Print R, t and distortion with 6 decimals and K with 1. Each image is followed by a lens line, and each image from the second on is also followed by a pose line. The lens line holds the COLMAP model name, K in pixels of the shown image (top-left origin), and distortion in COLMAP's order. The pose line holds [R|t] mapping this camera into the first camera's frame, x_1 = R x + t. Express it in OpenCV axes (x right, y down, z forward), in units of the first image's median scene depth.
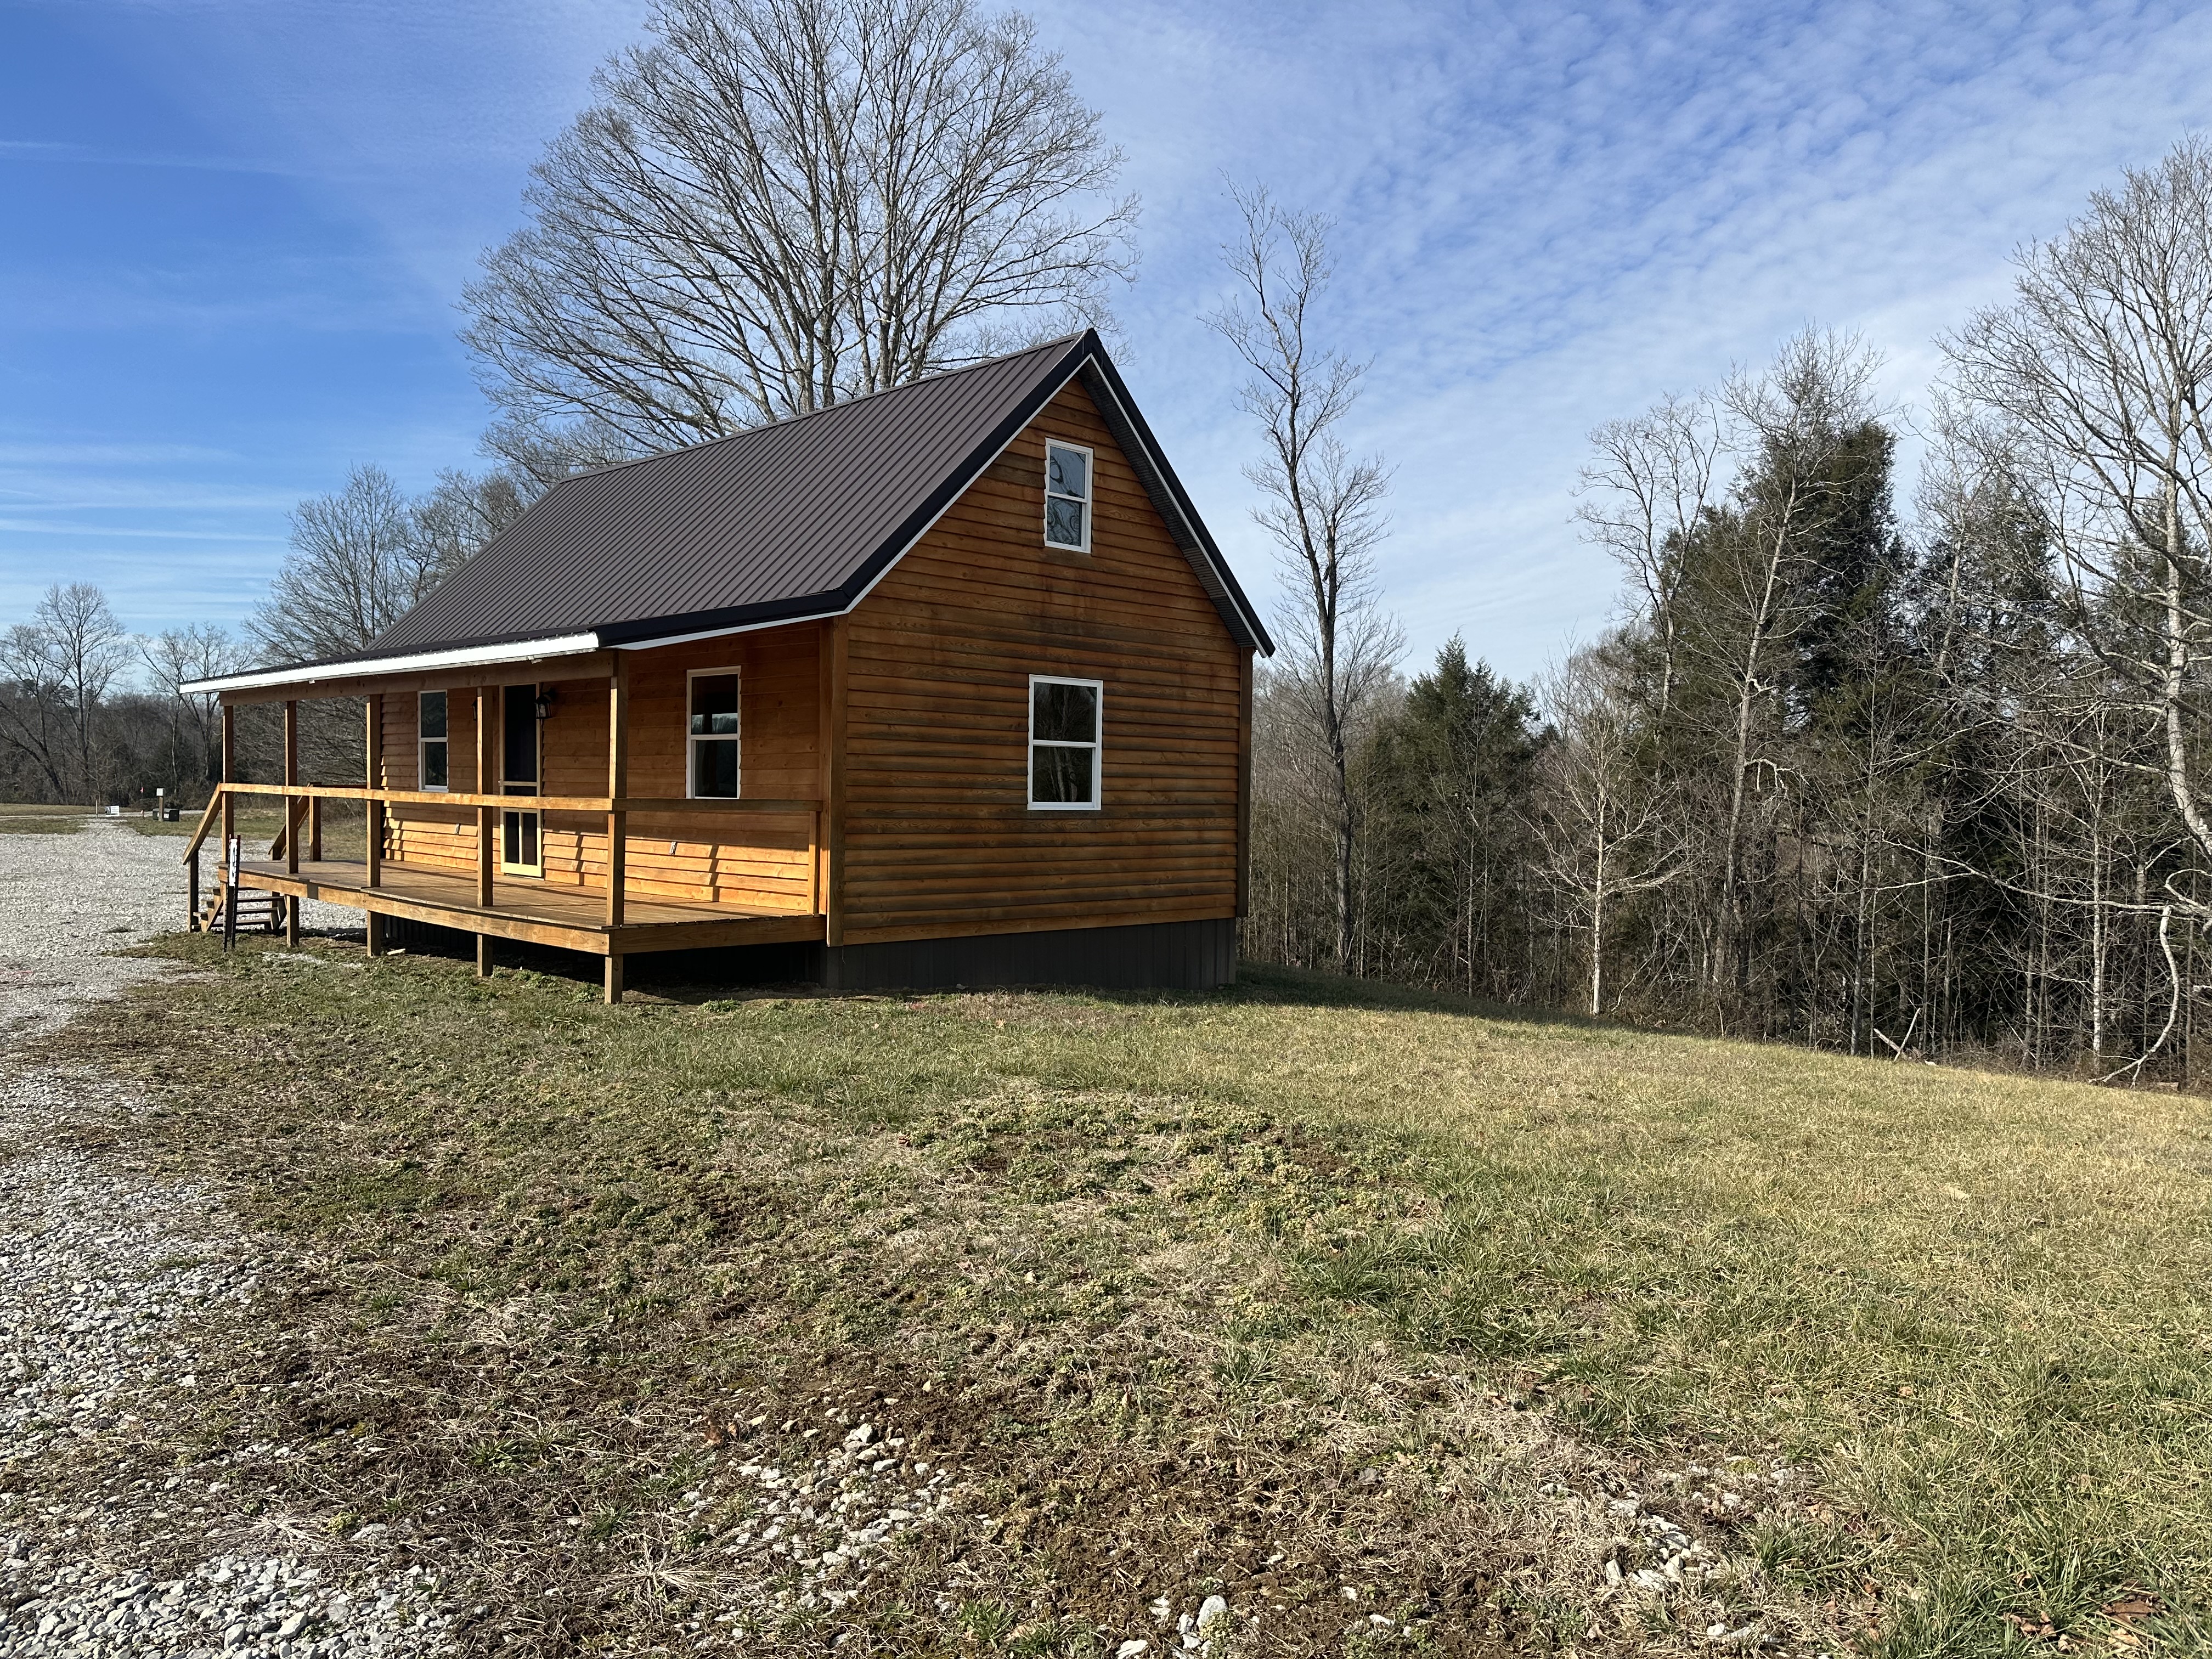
lens RADIAL K [[1564.0, 0, 1127.9], [0, 1564.0, 832.2], [0, 0, 1]] dist [0.143125, -0.191639]
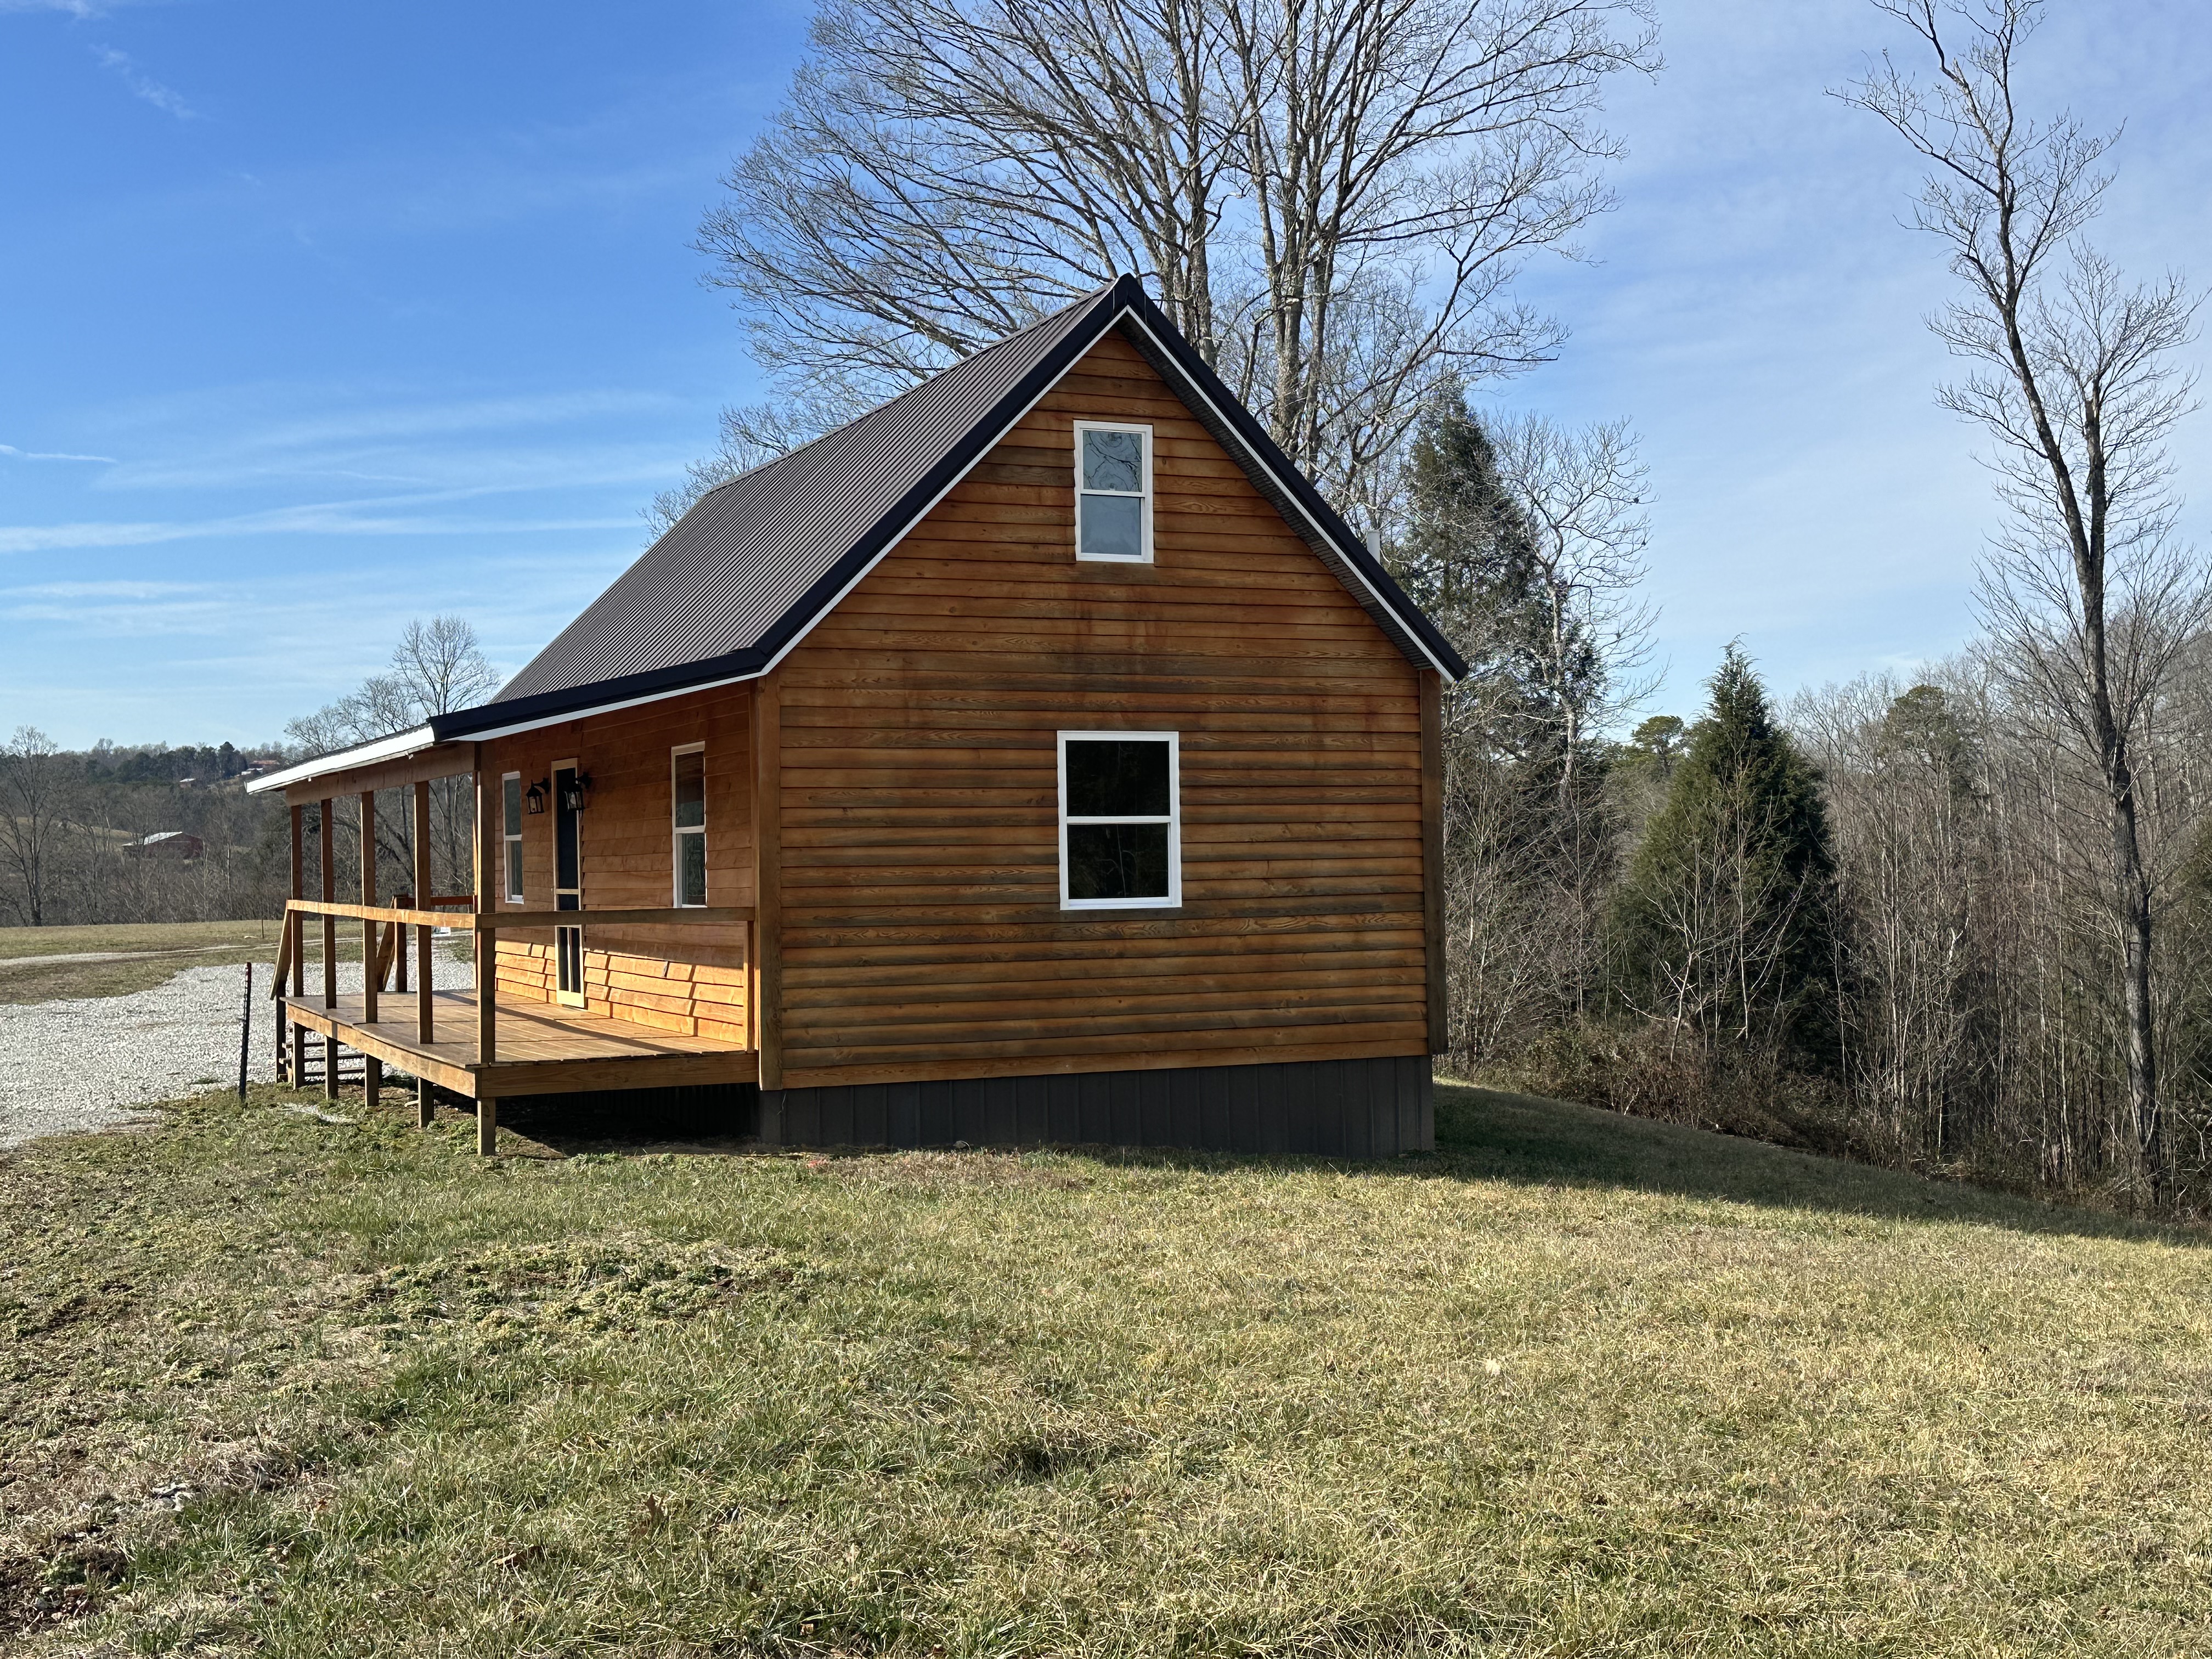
lens RADIAL K [[2608.2, 0, 1109.2], [0, 2608.2, 809.1], [0, 0, 1]] dist [0.136356, -0.029058]
pose [[0.937423, -0.038129, -0.346100, 0.332315], [0.021739, 0.998456, -0.051118, 0.001529], [0.347514, 0.040395, 0.936804, -0.142266]]
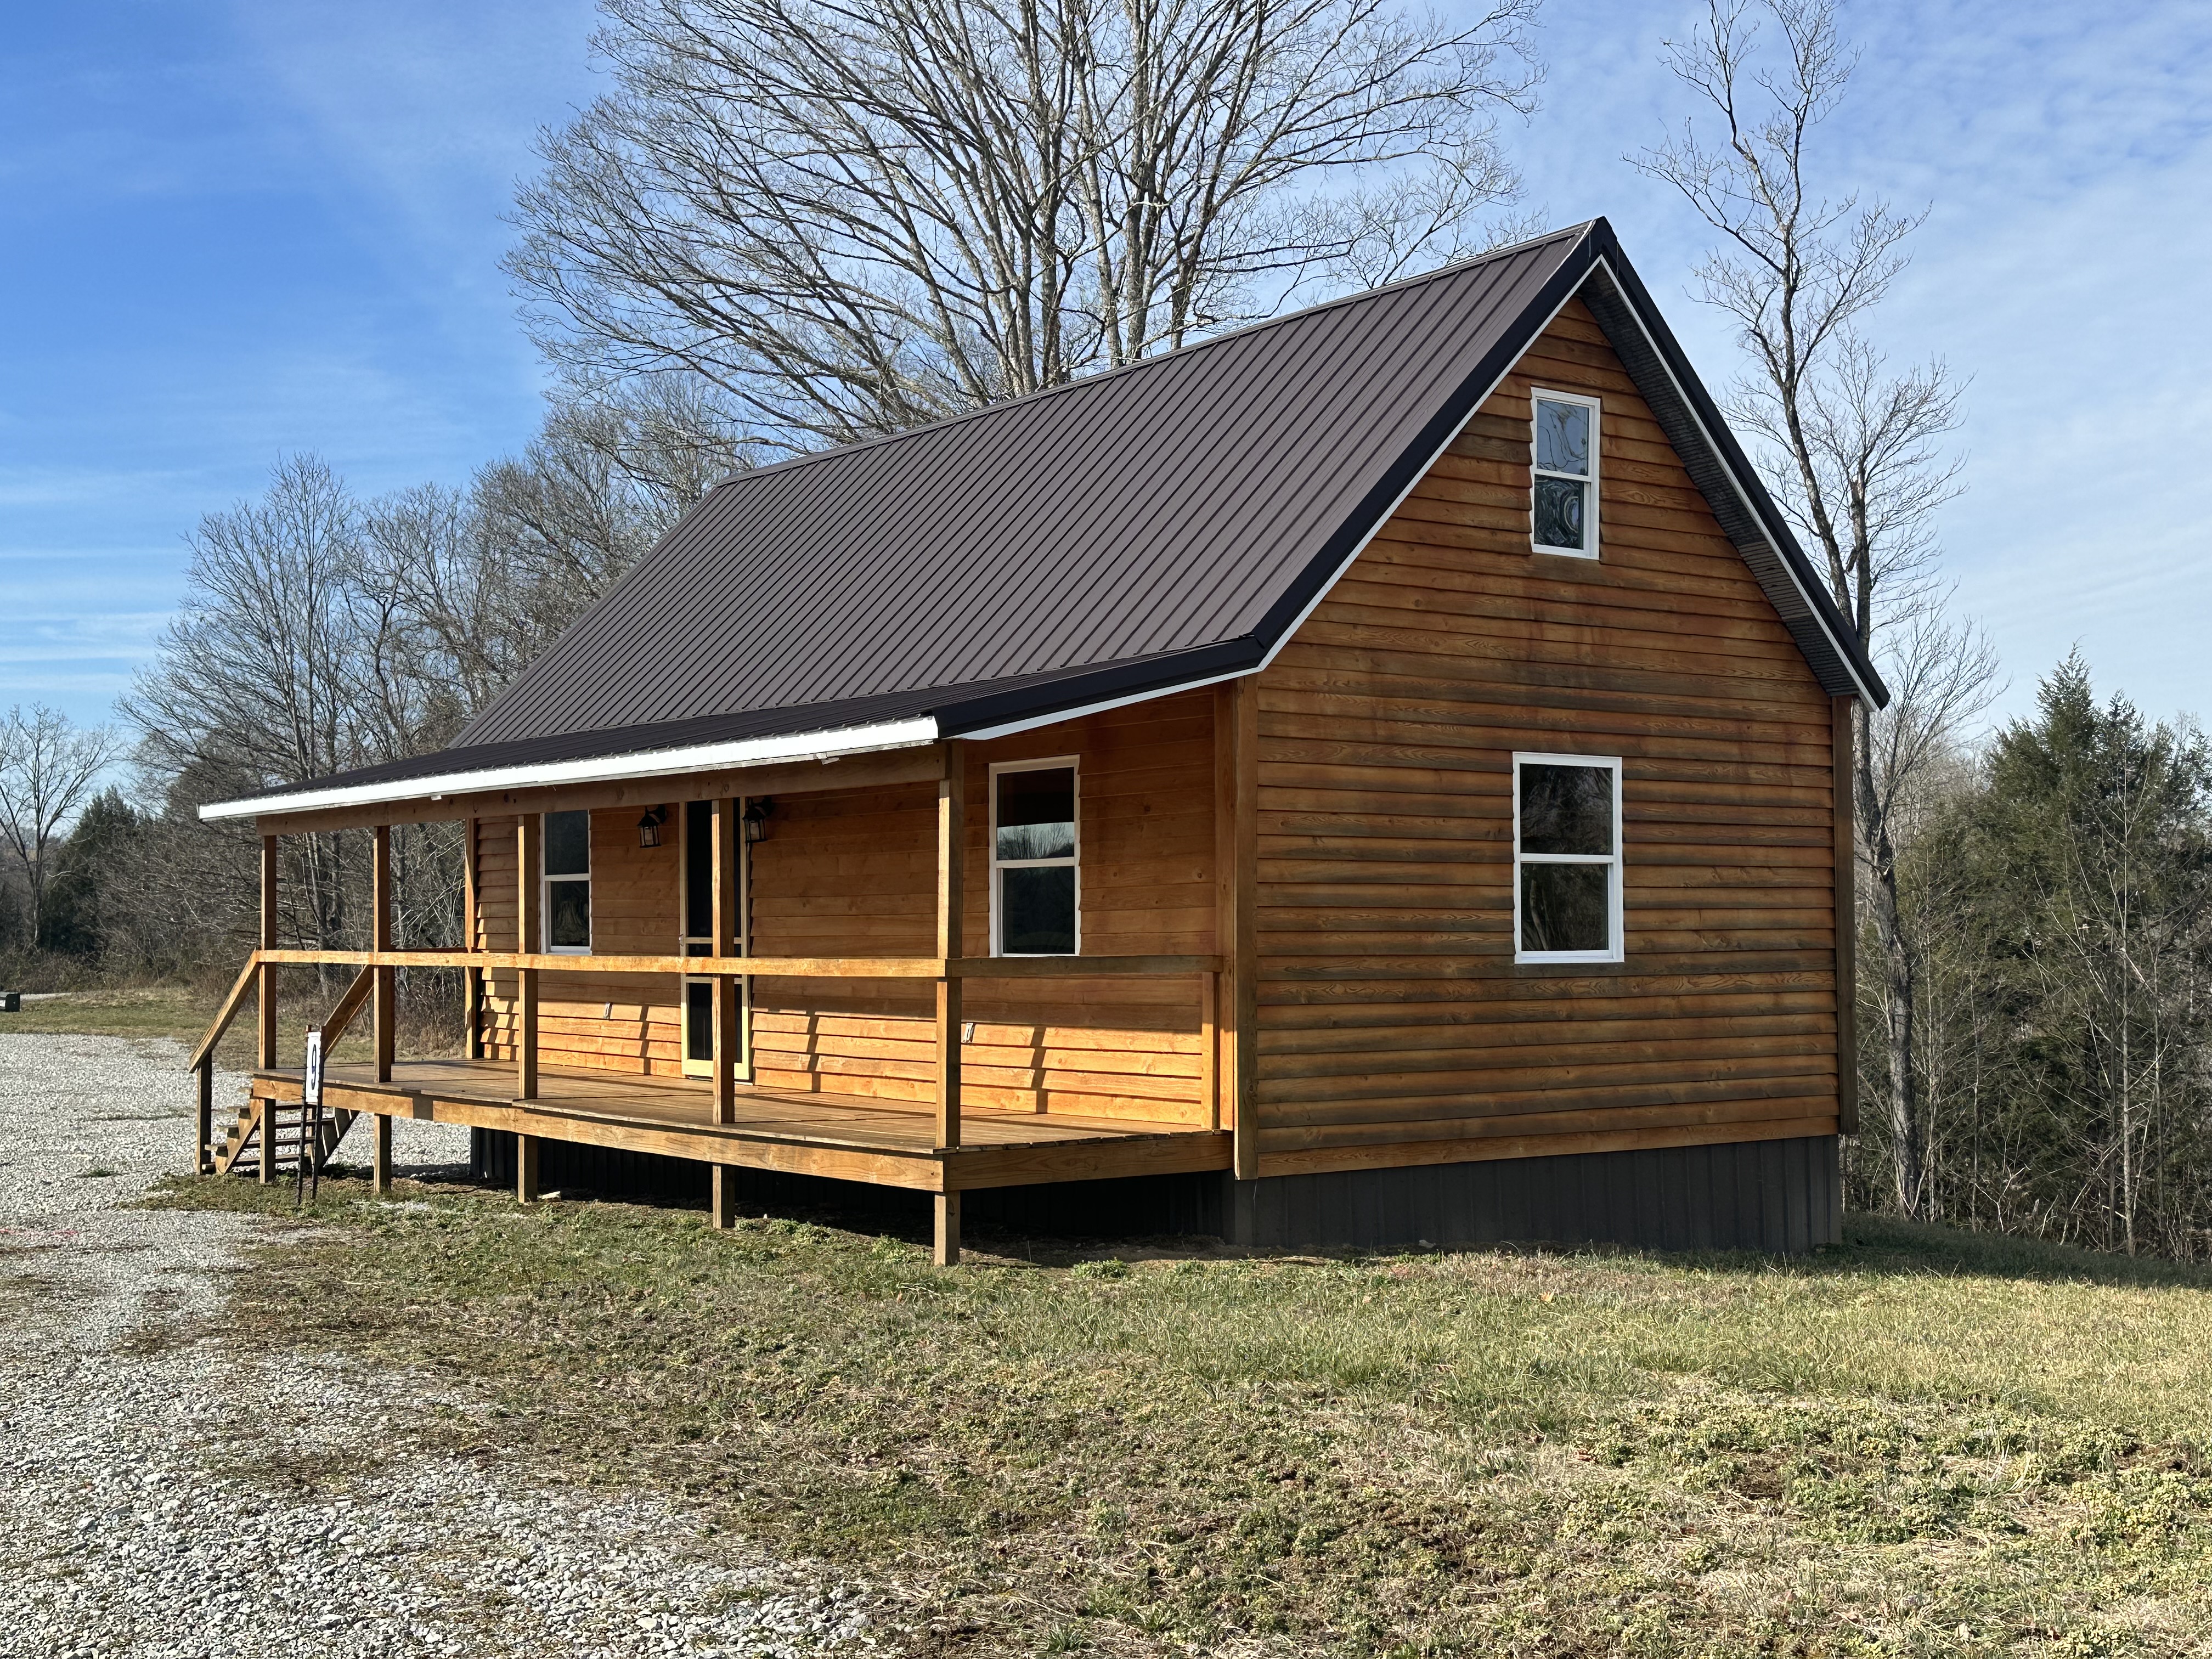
lens RADIAL K [[2607.5, 0, 1106.9], [0, 2607.5, 842.7], [0, 0, 1]] dist [0.153715, -0.034722]
pose [[0.991452, -0.025508, -0.127957, -0.077013], [0.017640, 0.997904, -0.062255, -0.000094], [0.129277, 0.059465, 0.989824, -0.064930]]
